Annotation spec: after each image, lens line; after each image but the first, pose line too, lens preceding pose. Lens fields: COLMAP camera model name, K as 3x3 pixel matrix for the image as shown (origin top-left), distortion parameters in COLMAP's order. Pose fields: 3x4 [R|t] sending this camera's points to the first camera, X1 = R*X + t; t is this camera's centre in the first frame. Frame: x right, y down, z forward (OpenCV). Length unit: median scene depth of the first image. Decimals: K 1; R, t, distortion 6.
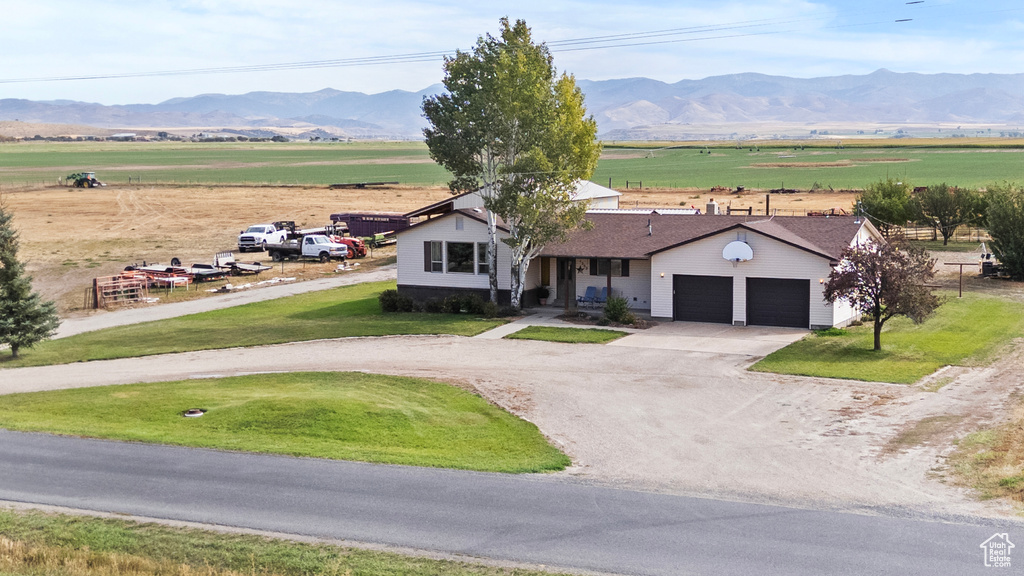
lens RADIAL K [[1427.4, 0, 534.7], [0, 1427.4, 288.9], [0, 0, 1]] dist [0.209410, -0.649132]
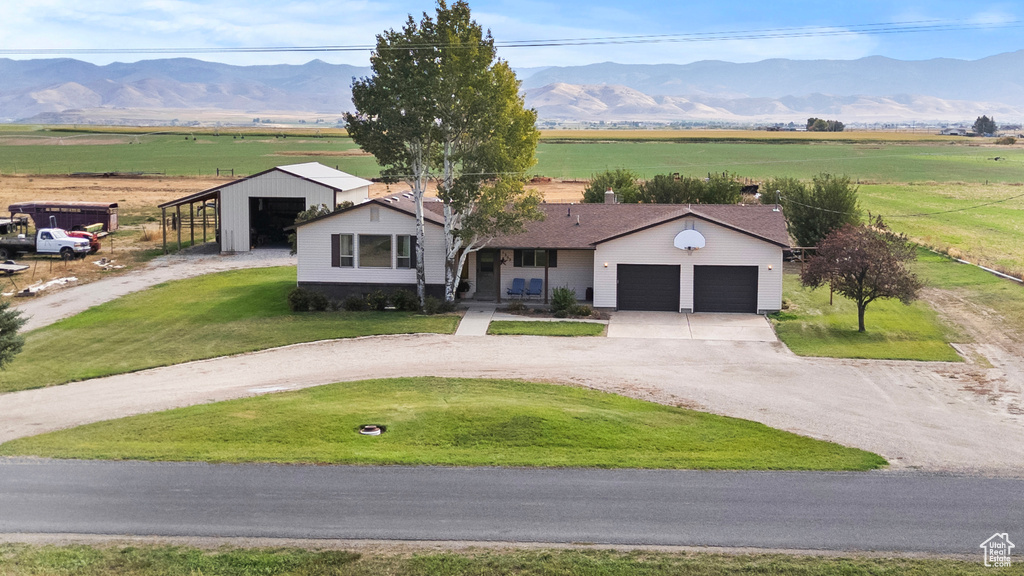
lens RADIAL K [[1427.4, 0, 534.7], [0, 1427.4, 288.9], [0, 0, 1]] dist [0.209410, -0.649132]
pose [[0.931008, -0.028282, 0.363901, -0.314272], [0.025377, 0.999596, 0.012763, -0.006833], [-0.364115, -0.002647, 0.931350, 0.092781]]
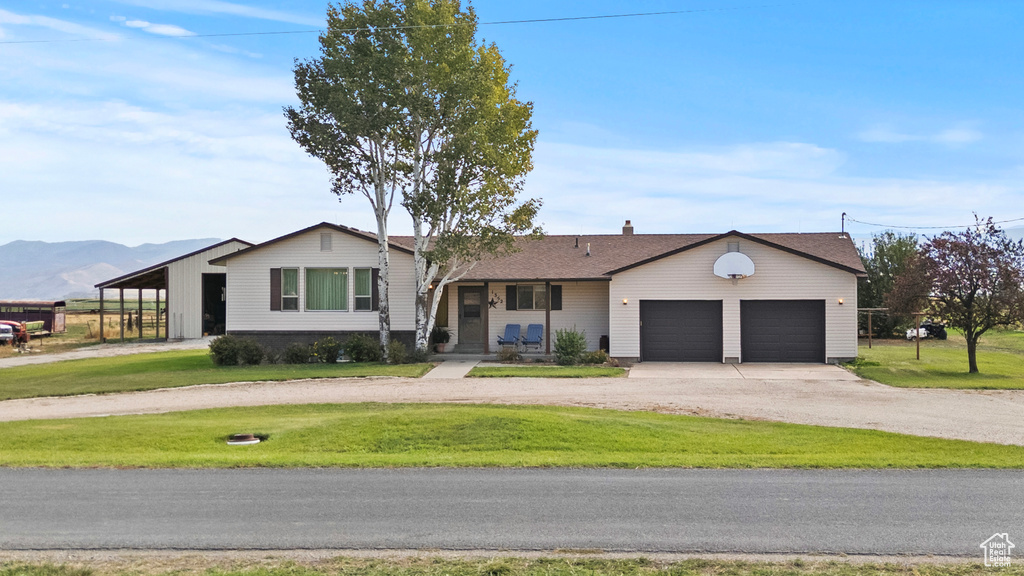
lens RADIAL K [[1427.4, 0, 534.7], [0, 1427.4, 288.9], [0, 0, 1]] dist [0.209410, -0.649132]
pose [[0.936034, 0.005020, 0.351873, -0.221363], [0.034201, 0.993867, -0.105159, 0.061360], [-0.350242, 0.110466, 0.930122, 0.303108]]
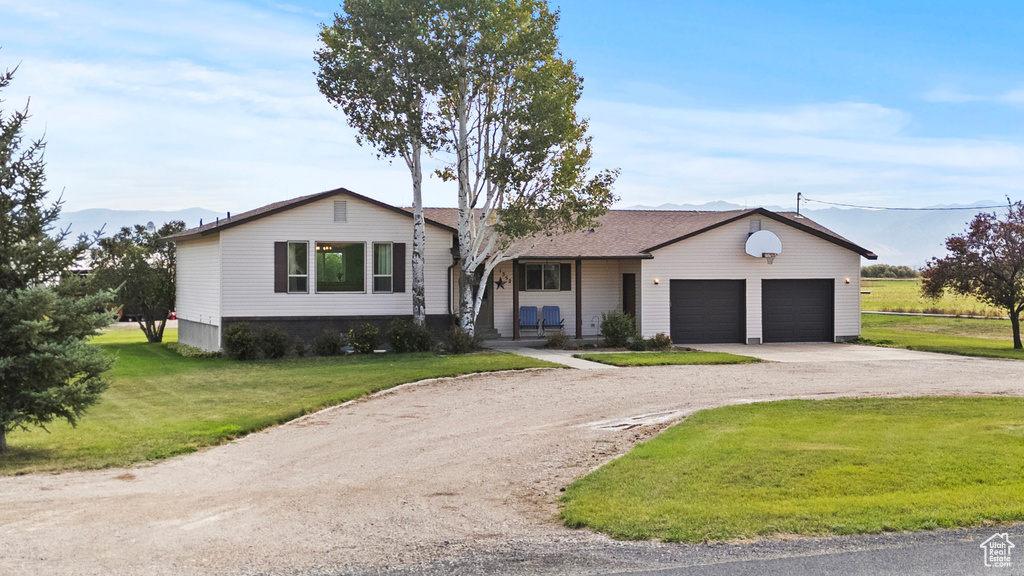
lens RADIAL K [[1427.4, 0, 534.7], [0, 1427.4, 288.9], [0, 0, 1]] dist [0.209410, -0.649132]
pose [[0.675656, -0.007064, 0.737184, -0.479310], [0.072601, 0.995731, -0.057000, 0.030604], [-0.733634, 0.092033, 0.673284, 0.551527]]
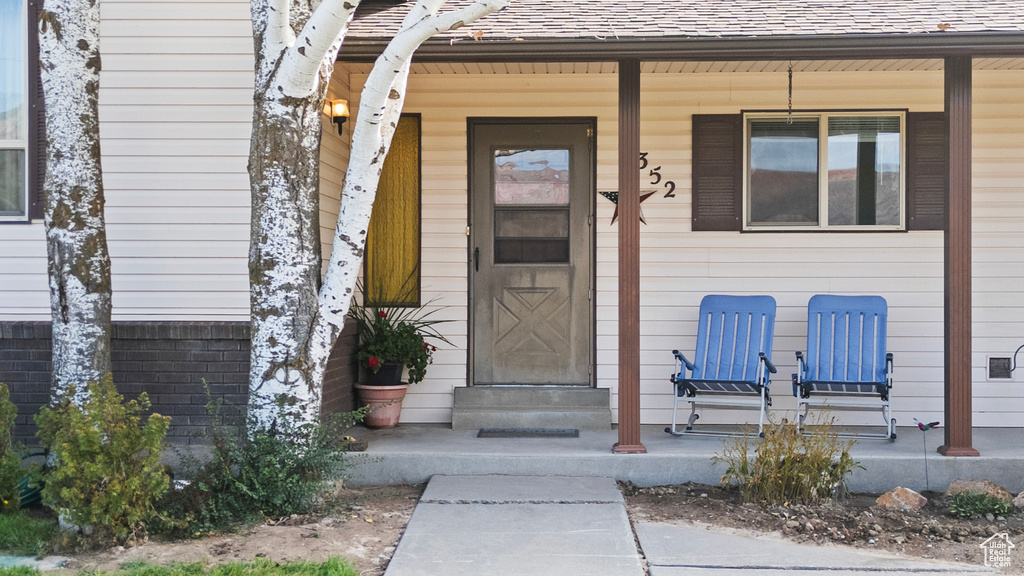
lens RADIAL K [[1433.4, 0, 446.0], [0, 1433.4, 288.8], [0, 0, 1]] dist [0.202498, -0.495843]
pose [[0.936605, 0.007219, 0.350313, -0.045771], [0.030826, 0.994214, -0.102903, 0.013228], [-0.349028, 0.107178, 0.930963, 0.894178]]
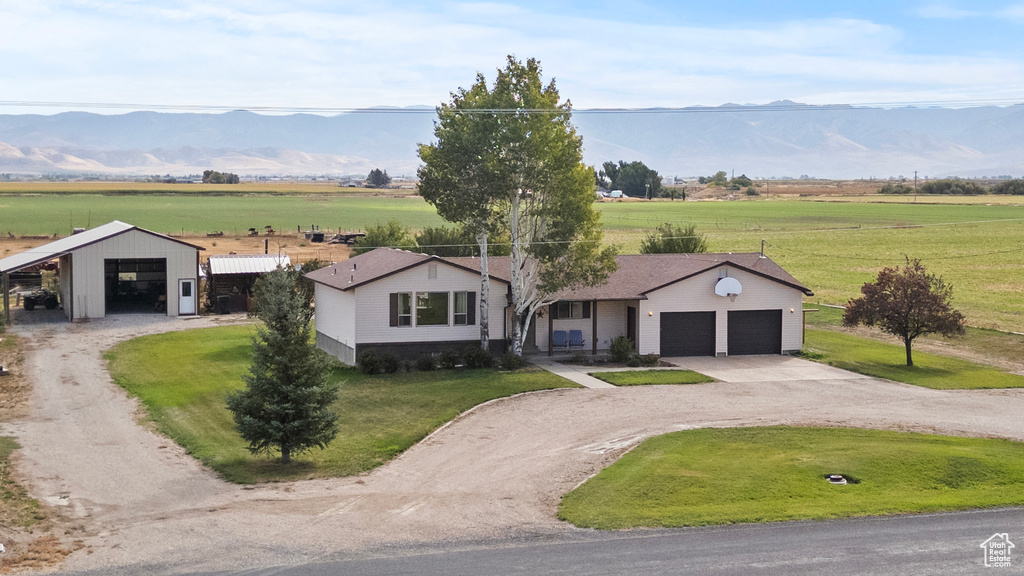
lens RADIAL K [[1433.4, 0, 446.0], [0, 1433.4, 288.8], [0, 0, 1]] dist [0.202498, -0.495843]
pose [[0.742999, -0.044003, 0.667844, -0.702325], [0.063381, 0.997978, -0.004758, -0.031576], [-0.666285, 0.045864, 0.744286, 0.321838]]
